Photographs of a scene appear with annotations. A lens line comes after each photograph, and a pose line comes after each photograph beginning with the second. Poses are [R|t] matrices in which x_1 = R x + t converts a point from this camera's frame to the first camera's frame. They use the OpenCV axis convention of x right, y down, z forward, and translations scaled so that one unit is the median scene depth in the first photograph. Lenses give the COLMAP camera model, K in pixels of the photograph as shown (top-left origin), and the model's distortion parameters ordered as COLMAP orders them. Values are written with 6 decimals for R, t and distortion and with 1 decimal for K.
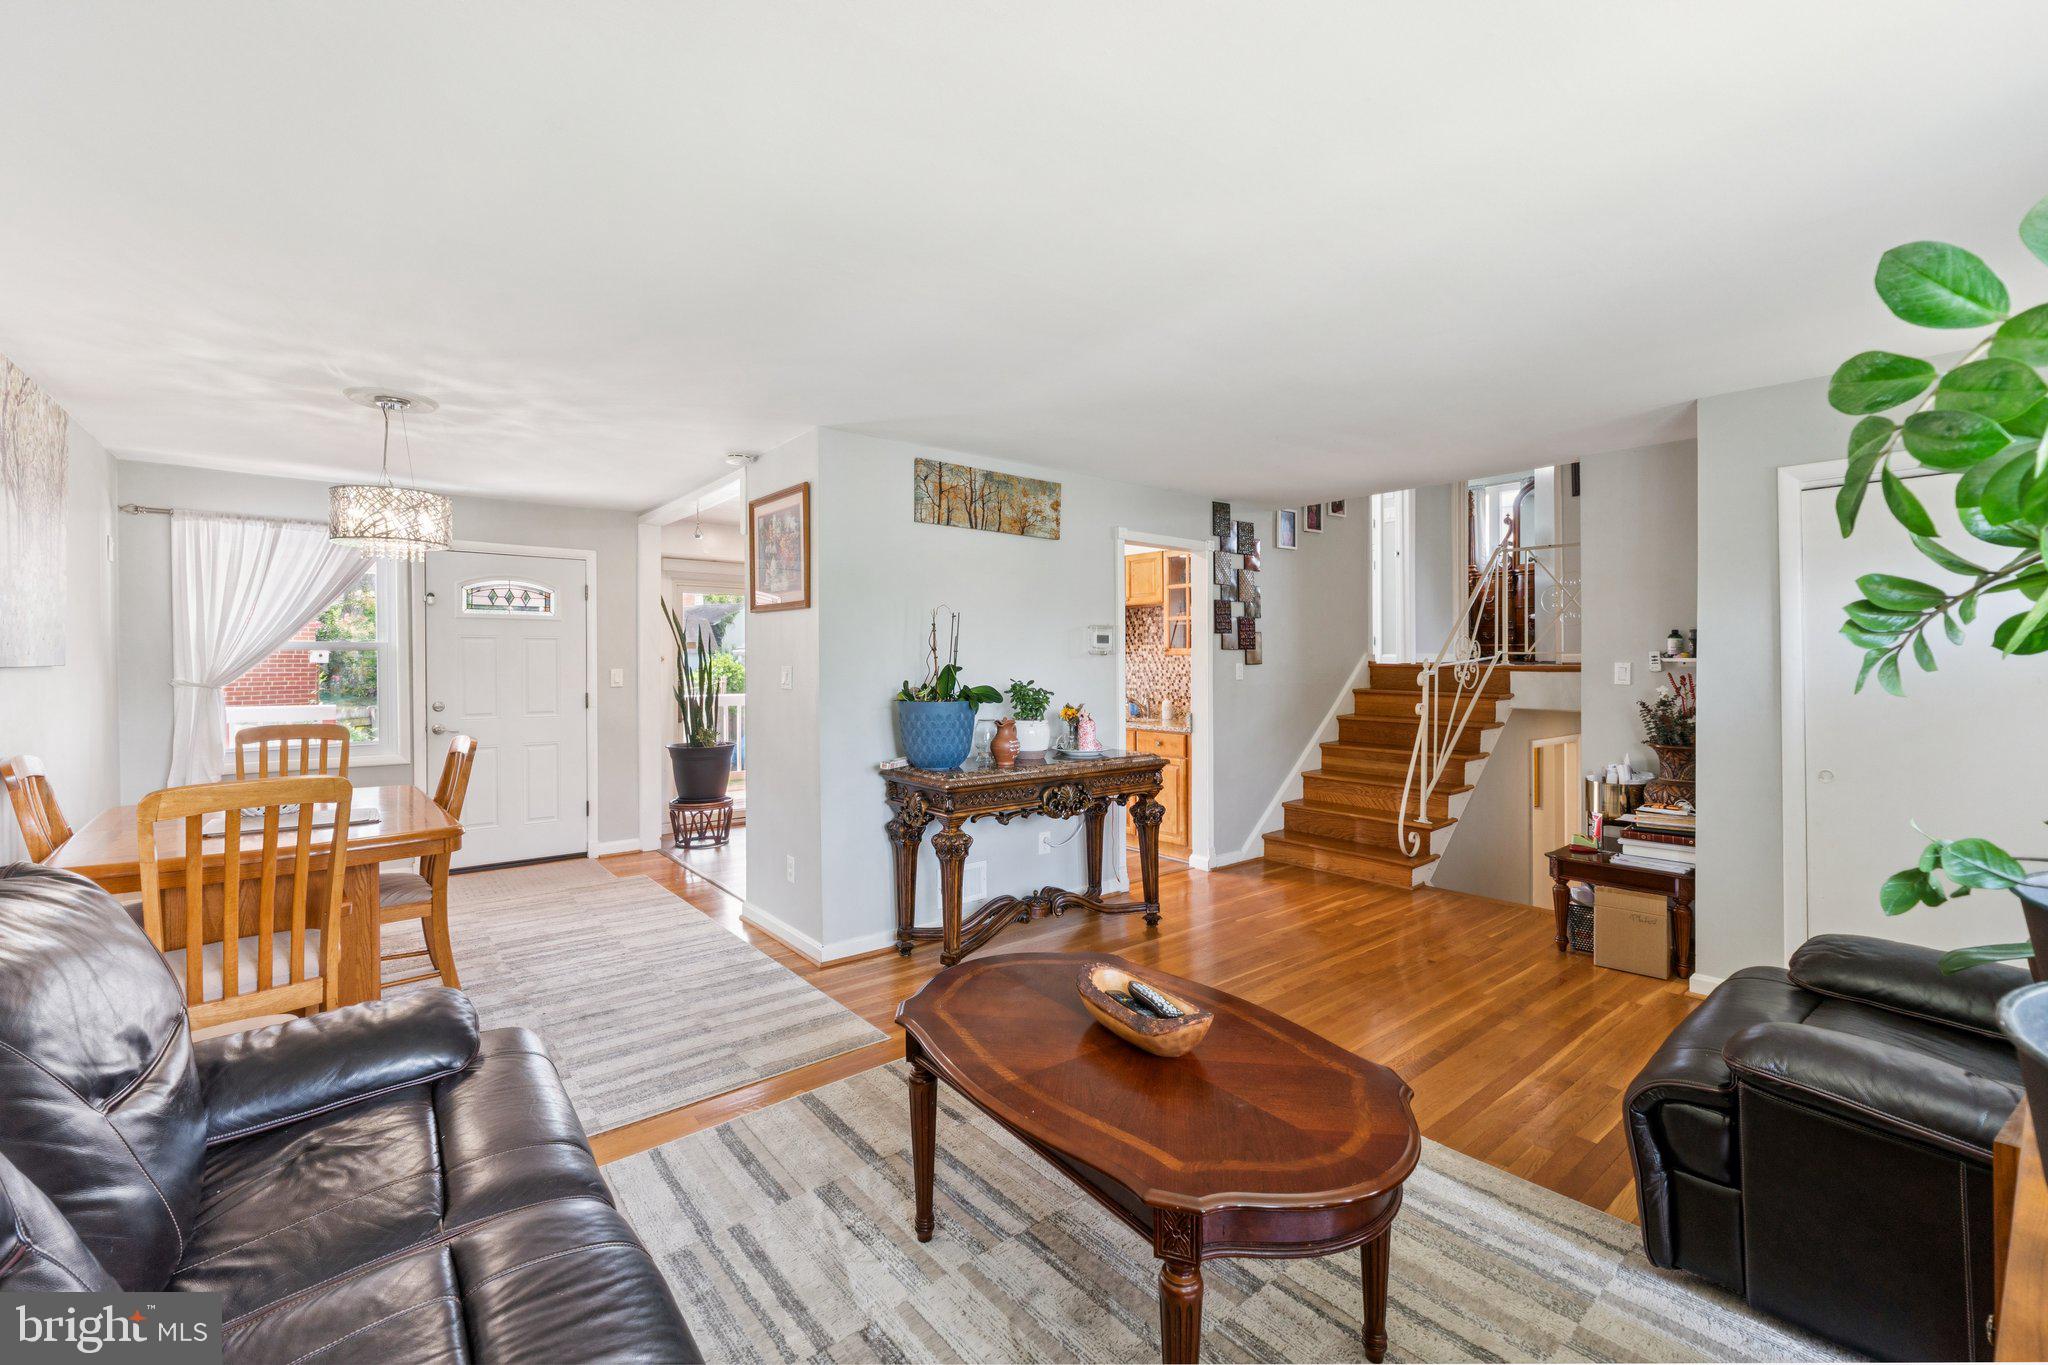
lens RADIAL K [[858.0, 0, 1015.7], [0, 858.0, 655.4], [0, 0, 1]] dist [-0.000141, 0.000145]
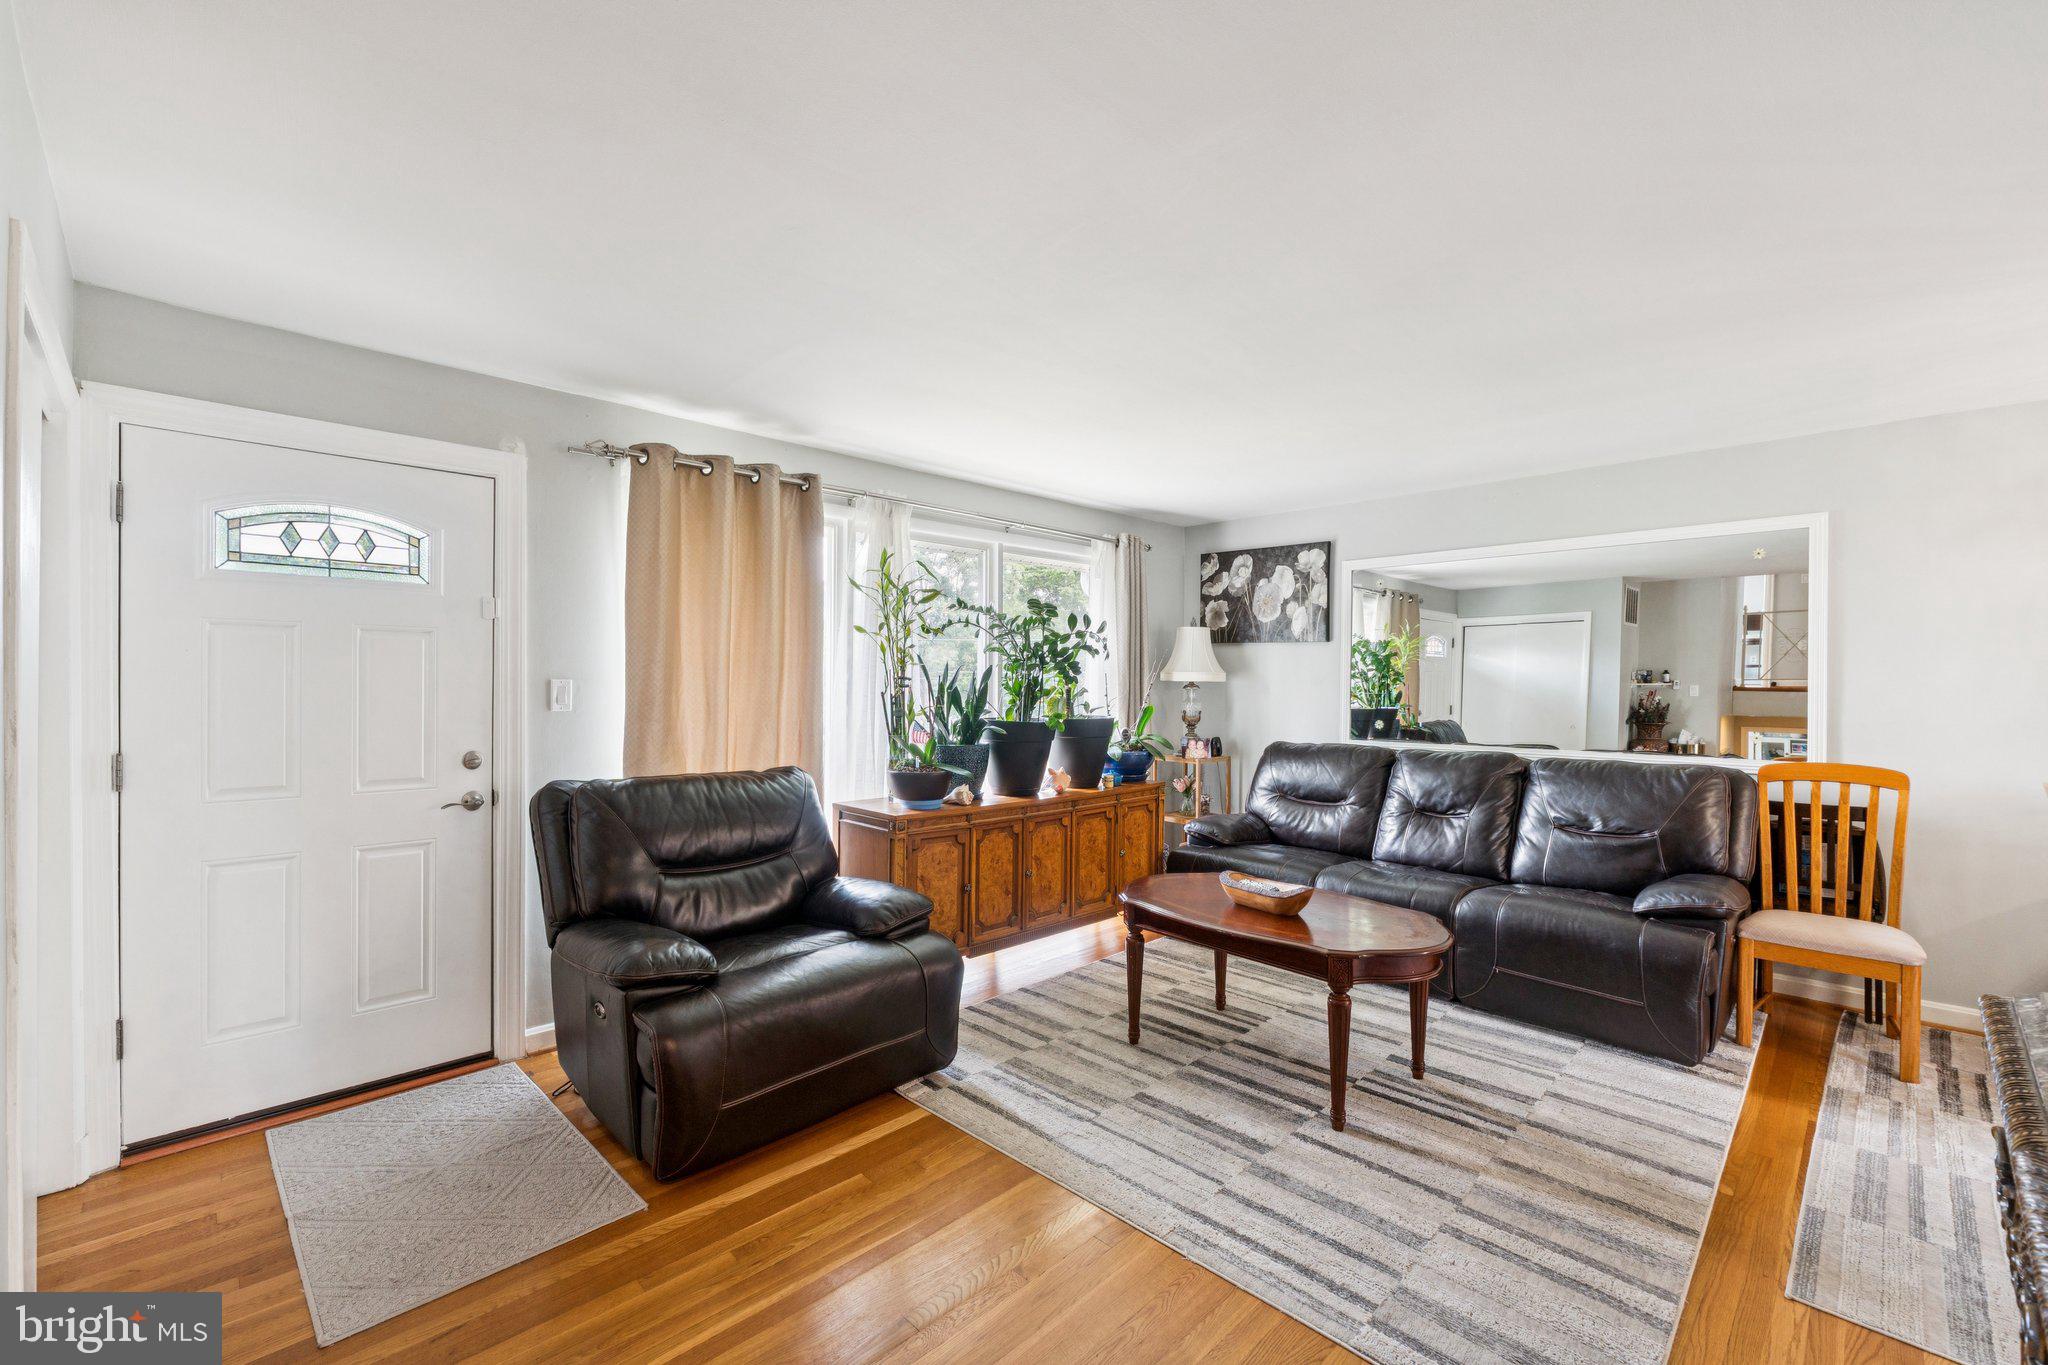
lens RADIAL K [[858.9, 0, 1024.0], [0, 858.9, 682.5], [0, 0, 1]] dist [-0.011848, 0.000656]
pose [[-0.995725, -0.002809, -0.092323, 0.332446], [-0.002183, 0.999974, -0.006884, 0.007322], [0.092340, -0.006653, -0.995705, 1.135054]]
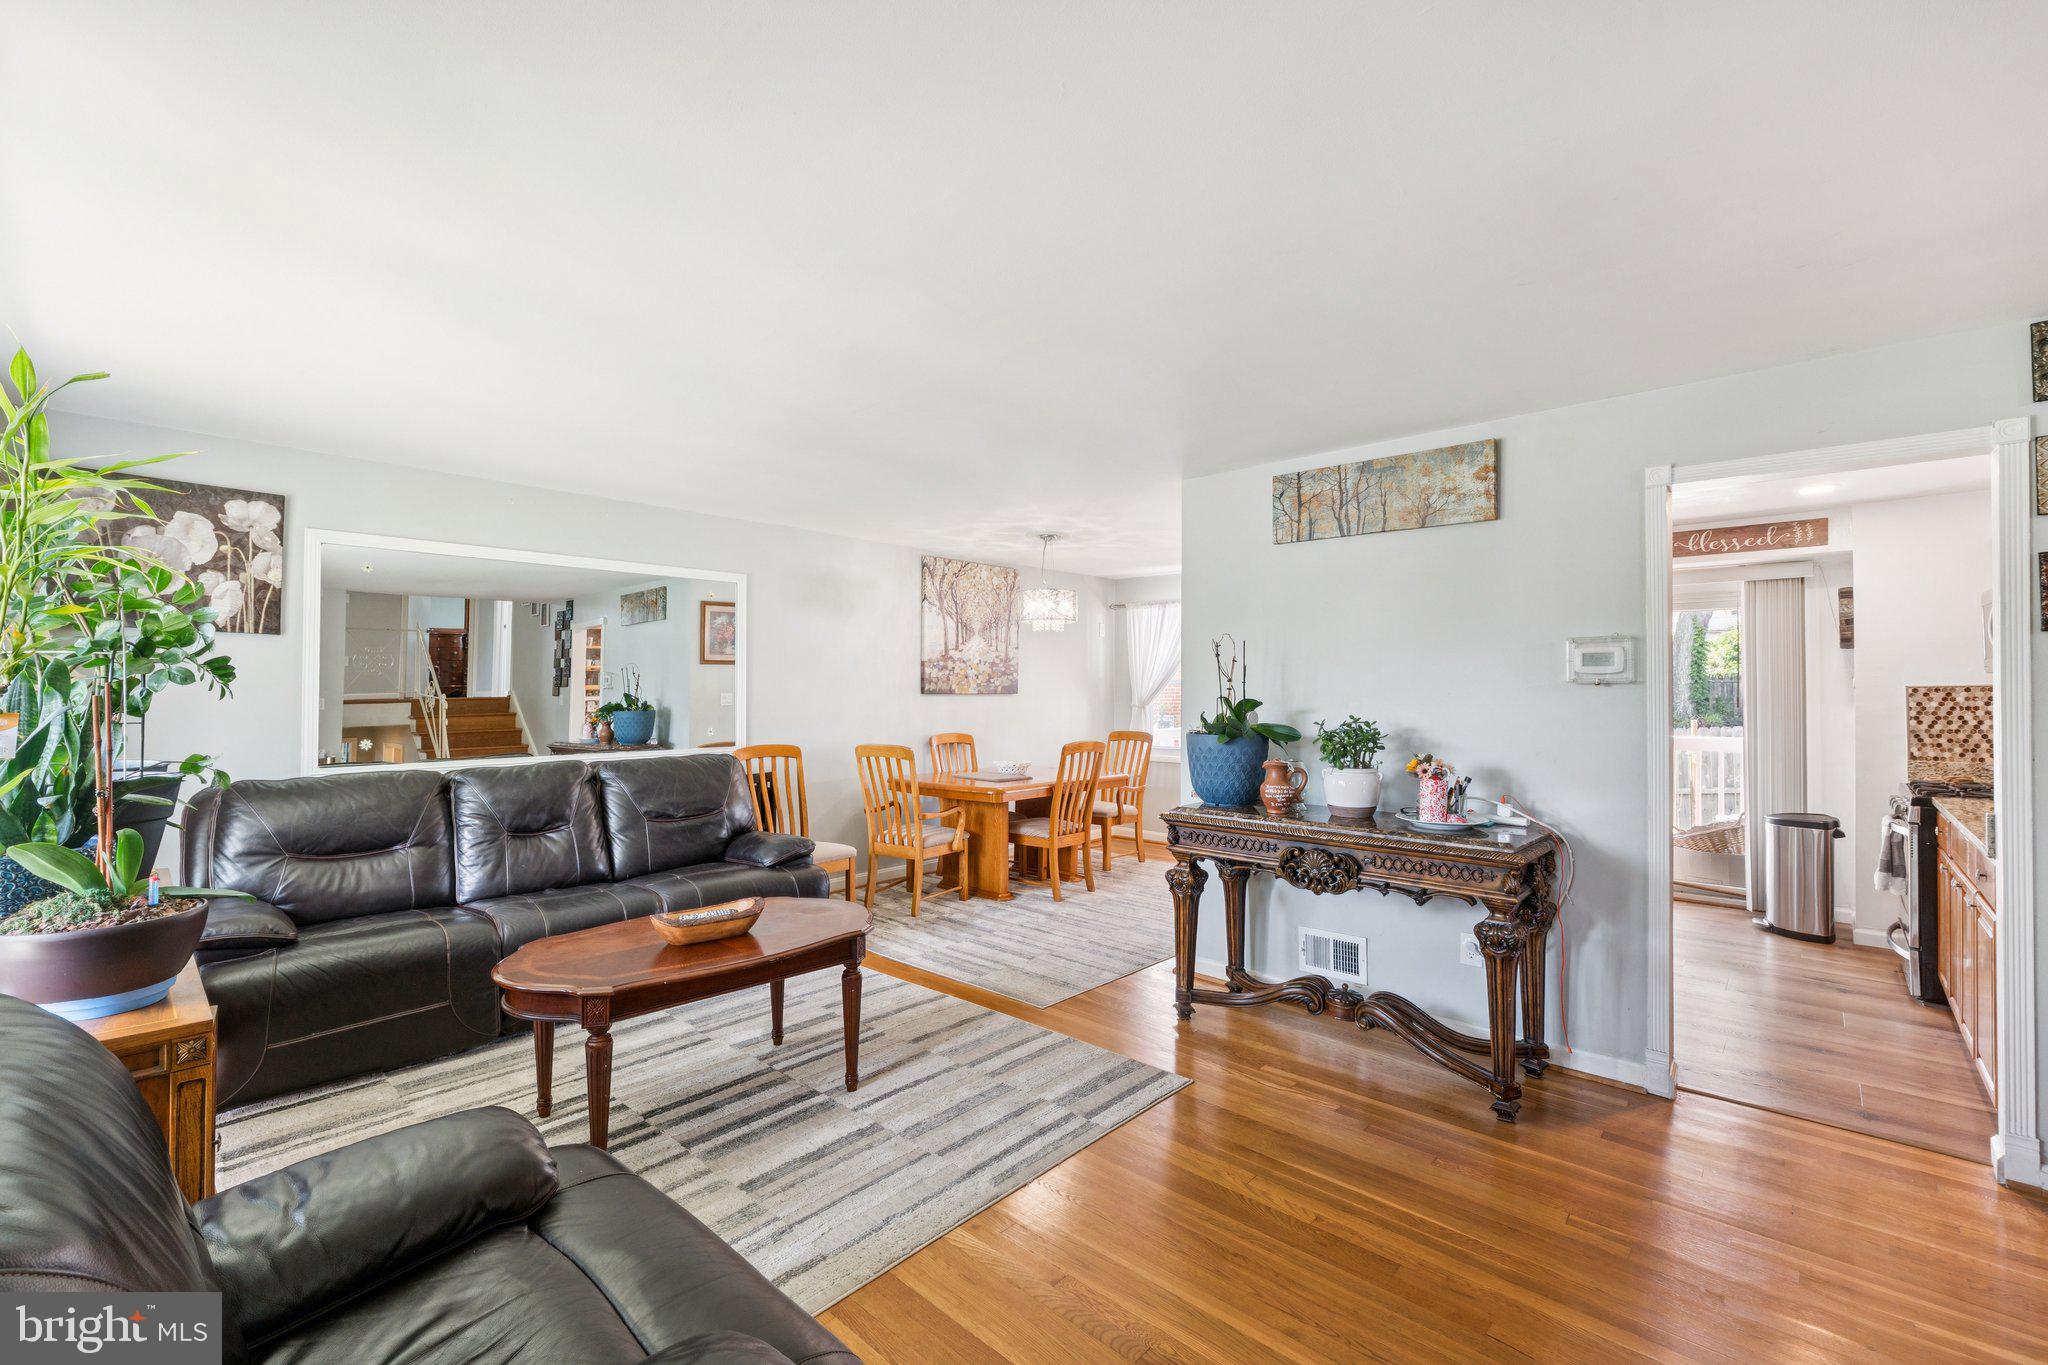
lens RADIAL K [[858.9, 0, 1024.0], [0, 858.9, 682.5], [0, 0, 1]] dist [-0.011848, 0.000656]
pose [[0.142399, -0.007196, -0.989783, 0.756303], [0.005900, 0.999962, -0.006421, -0.001738], [0.989792, -0.004925, 0.142436, 0.587045]]
